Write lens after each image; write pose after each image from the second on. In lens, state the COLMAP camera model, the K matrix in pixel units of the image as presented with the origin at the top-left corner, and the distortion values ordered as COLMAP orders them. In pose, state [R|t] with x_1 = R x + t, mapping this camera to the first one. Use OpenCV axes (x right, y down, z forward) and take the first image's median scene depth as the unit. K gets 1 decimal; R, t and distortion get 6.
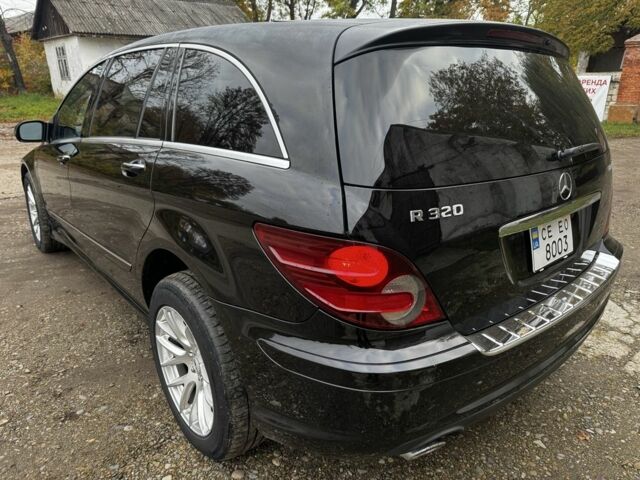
lens RADIAL K [[453.9, 0, 316.2], [0, 453.9, 238.7], [0, 0, 1]] dist [0.038222, -0.048918]
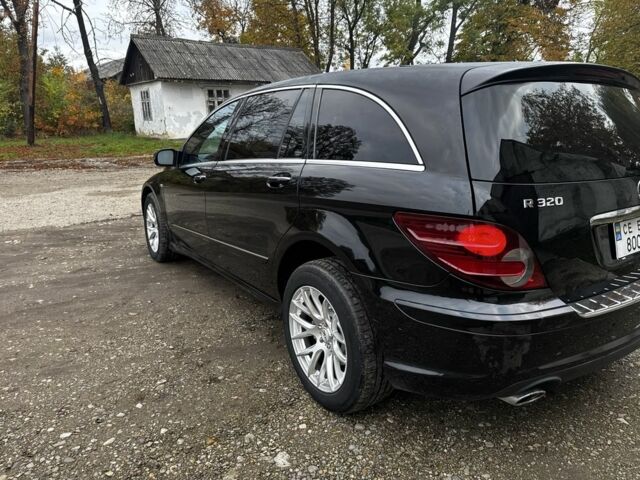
lens RADIAL K [[453.9, 0, 316.2], [0, 453.9, 238.7], [0, 0, 1]] dist [0.038222, -0.048918]
pose [[0.993858, 0.019504, -0.108927, -0.151051], [-0.027996, 0.996639, -0.076987, 0.104818], [0.107060, 0.079563, 0.991064, -0.238090]]
